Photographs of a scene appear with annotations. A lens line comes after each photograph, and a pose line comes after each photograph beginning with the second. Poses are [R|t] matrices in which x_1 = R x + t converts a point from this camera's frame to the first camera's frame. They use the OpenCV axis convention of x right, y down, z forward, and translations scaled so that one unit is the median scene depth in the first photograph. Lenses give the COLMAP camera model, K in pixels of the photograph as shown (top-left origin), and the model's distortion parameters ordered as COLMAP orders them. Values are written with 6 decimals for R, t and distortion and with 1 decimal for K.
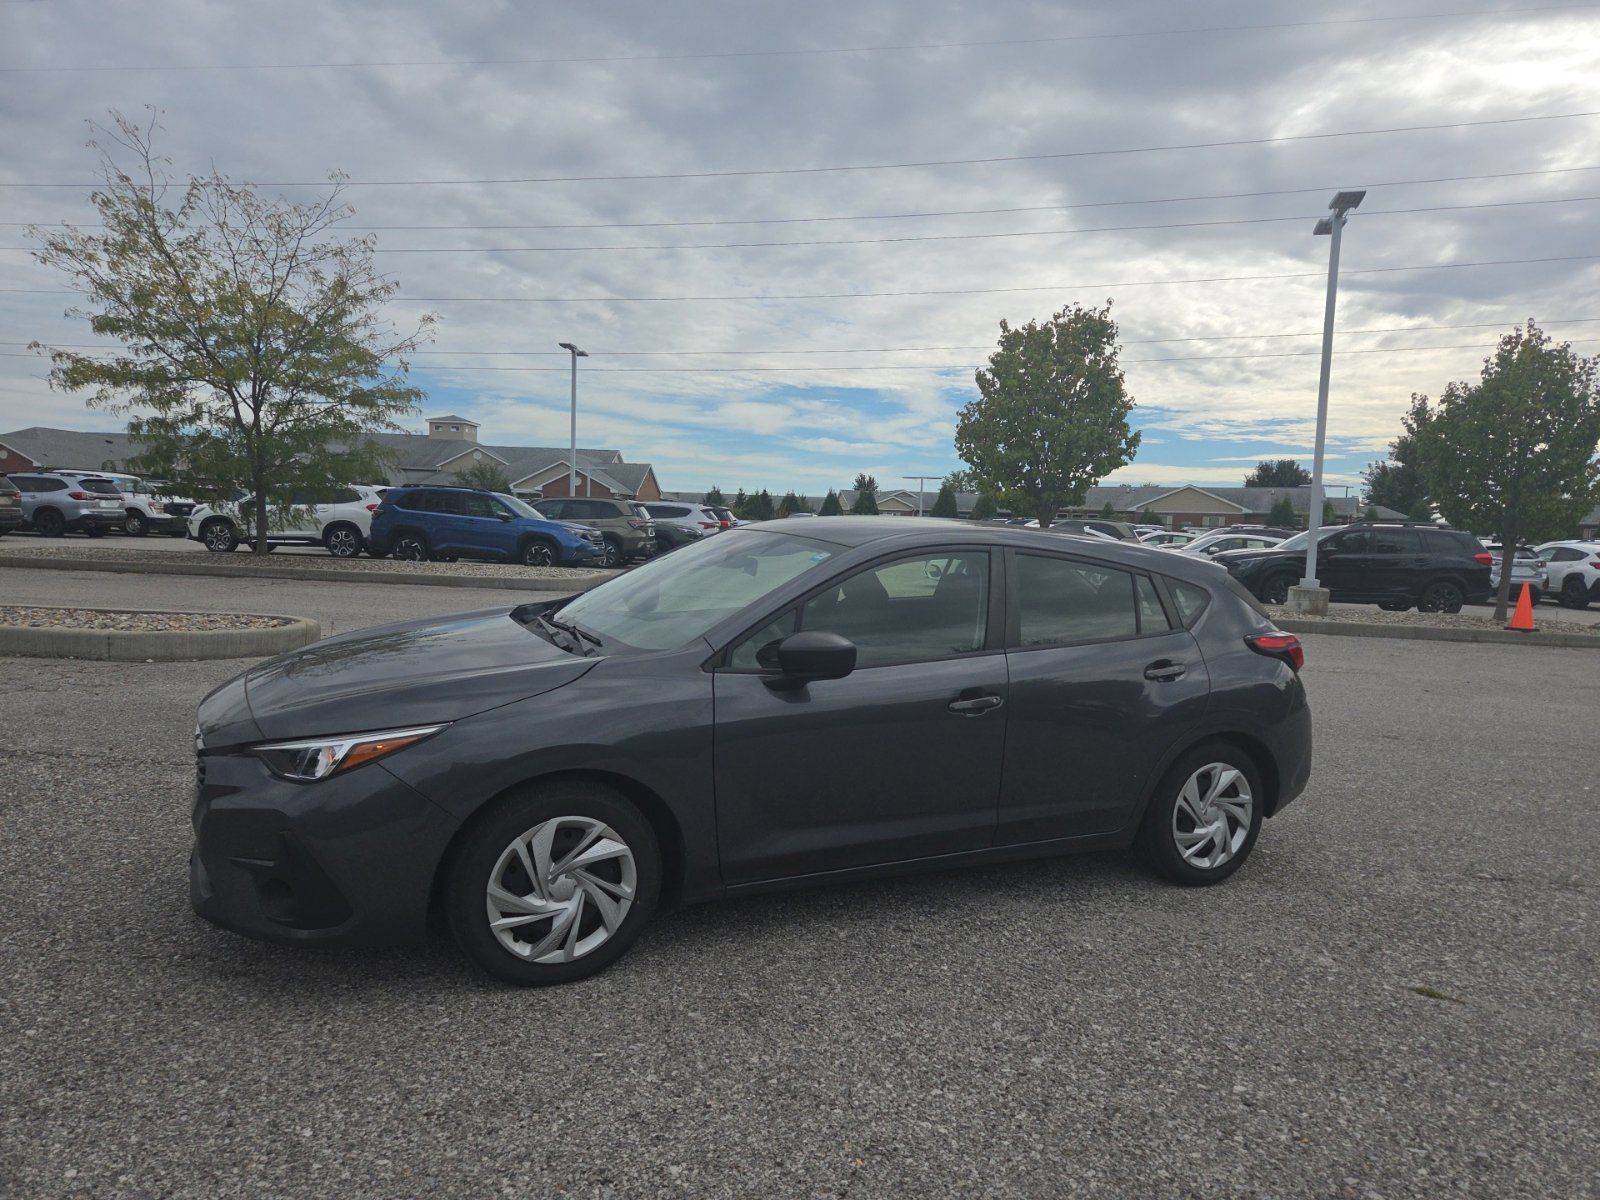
lens RADIAL K [[1062.9, 0, 826.7], [0, 1062.9, 615.3], [0, 0, 1]] dist [0.064259, -0.049360]
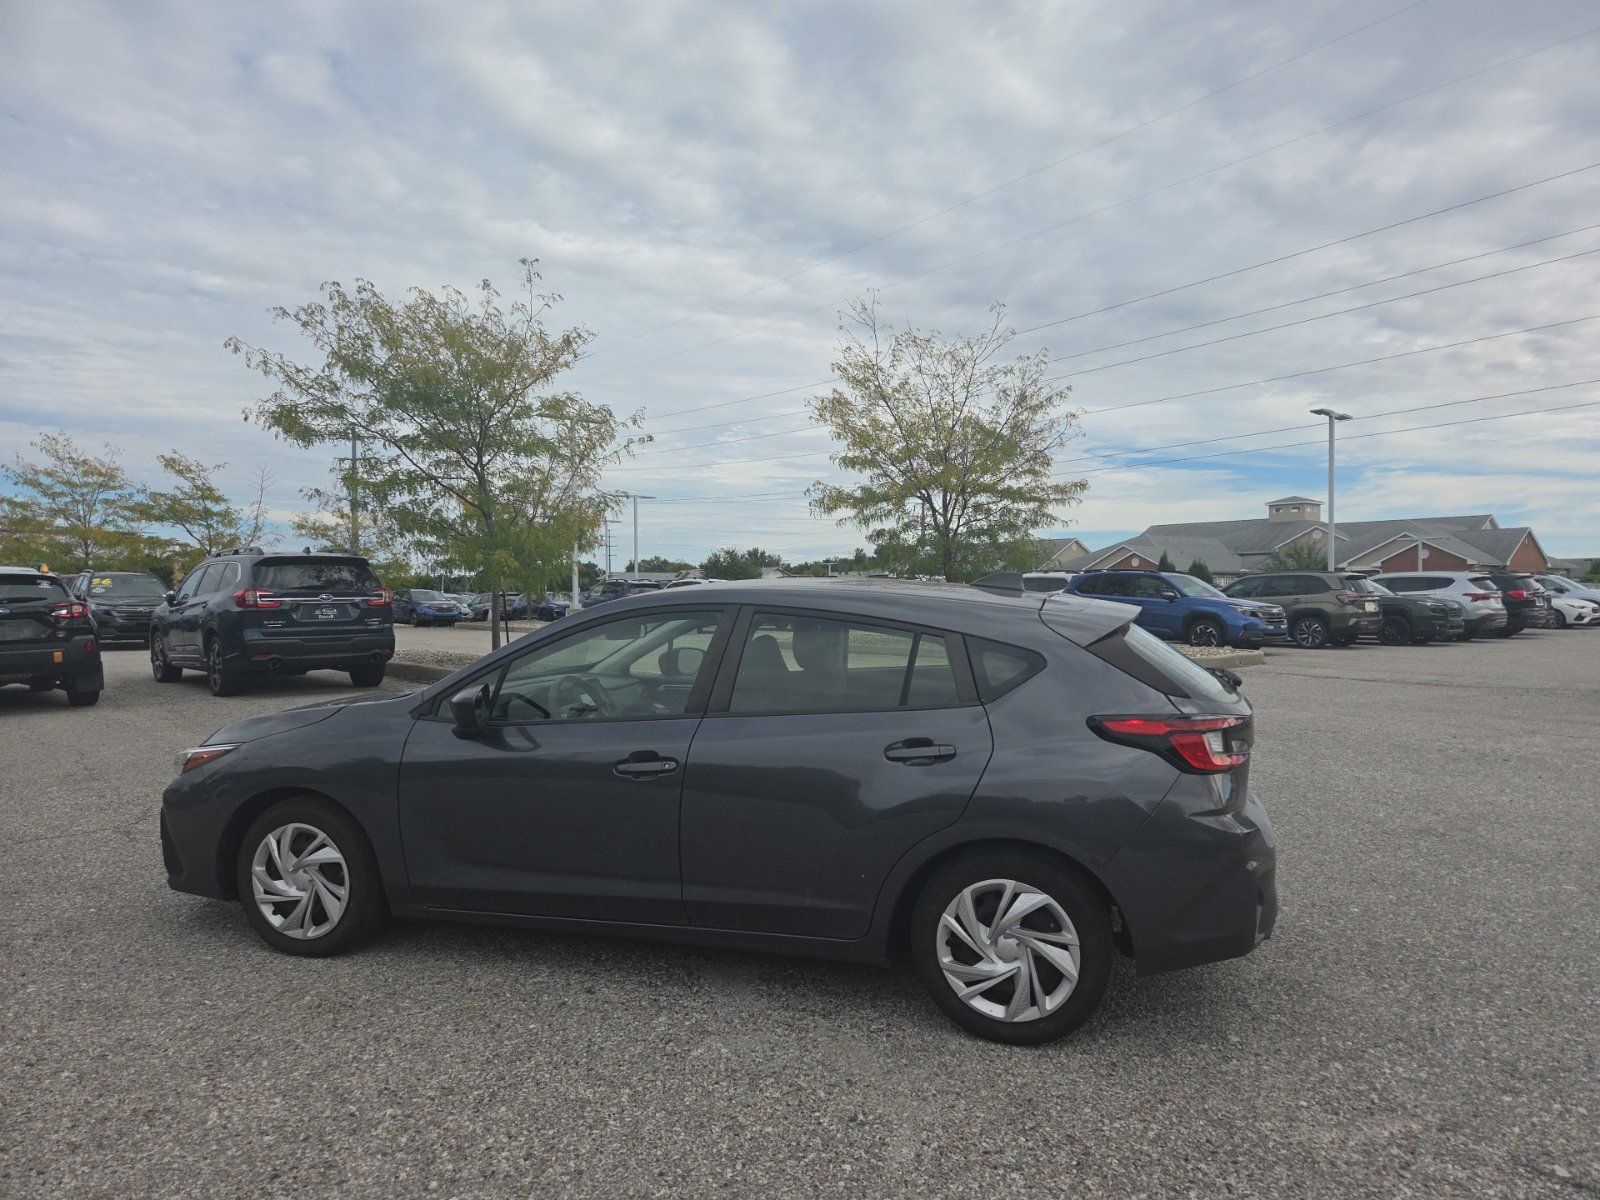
lens RADIAL K [[1062.9, 0, 826.7], [0, 1062.9, 615.3], [0, 0, 1]] dist [0.064259, -0.049360]
pose [[0.717674, -0.026765, -0.695864, 0.198071], [-0.028220, 0.997322, -0.067465, 0.001235], [0.695807, 0.068056, 0.714997, 0.086938]]
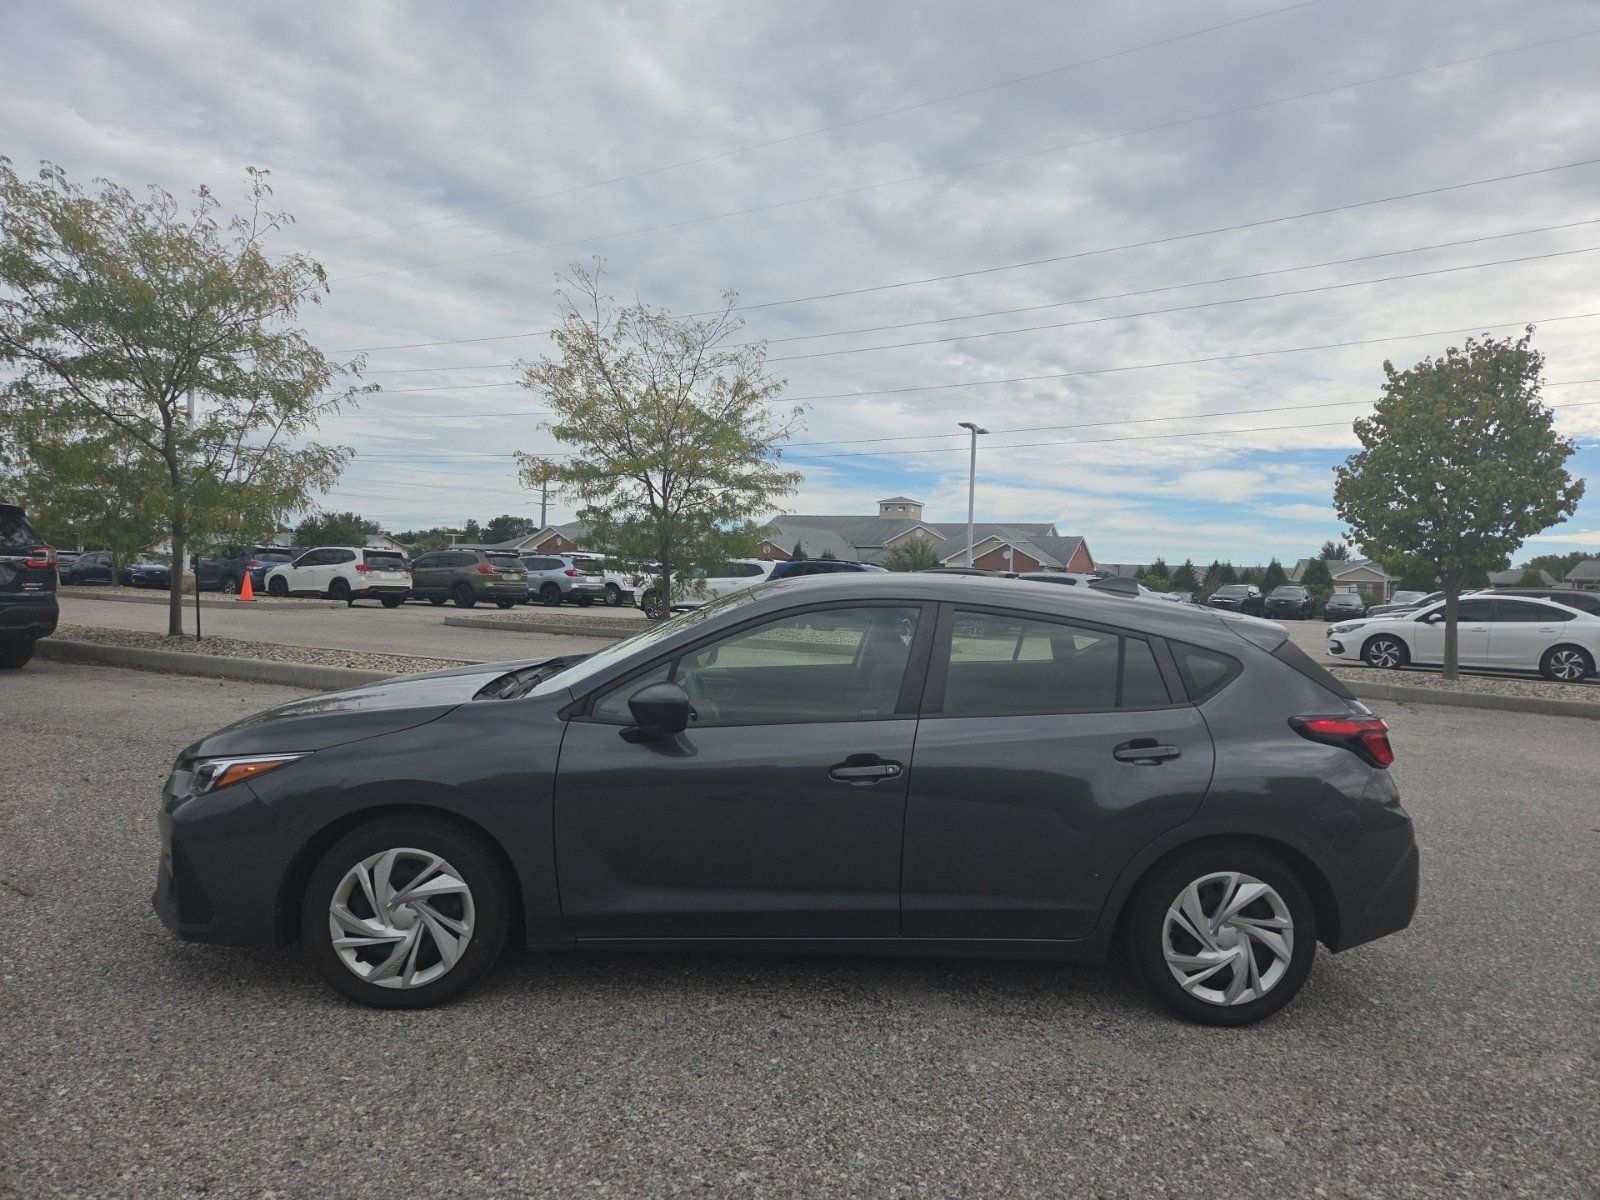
lens RADIAL K [[1064.6, 0, 827.1], [0, 1064.6, 590.0], [0, 0, 1]] dist [0.061383, -0.043947]
pose [[0.916109, -0.001497, -0.400927, 0.100994], [-0.035404, 0.995785, -0.084615, 0.001262], [0.399364, 0.091711, 0.912194, 0.028574]]
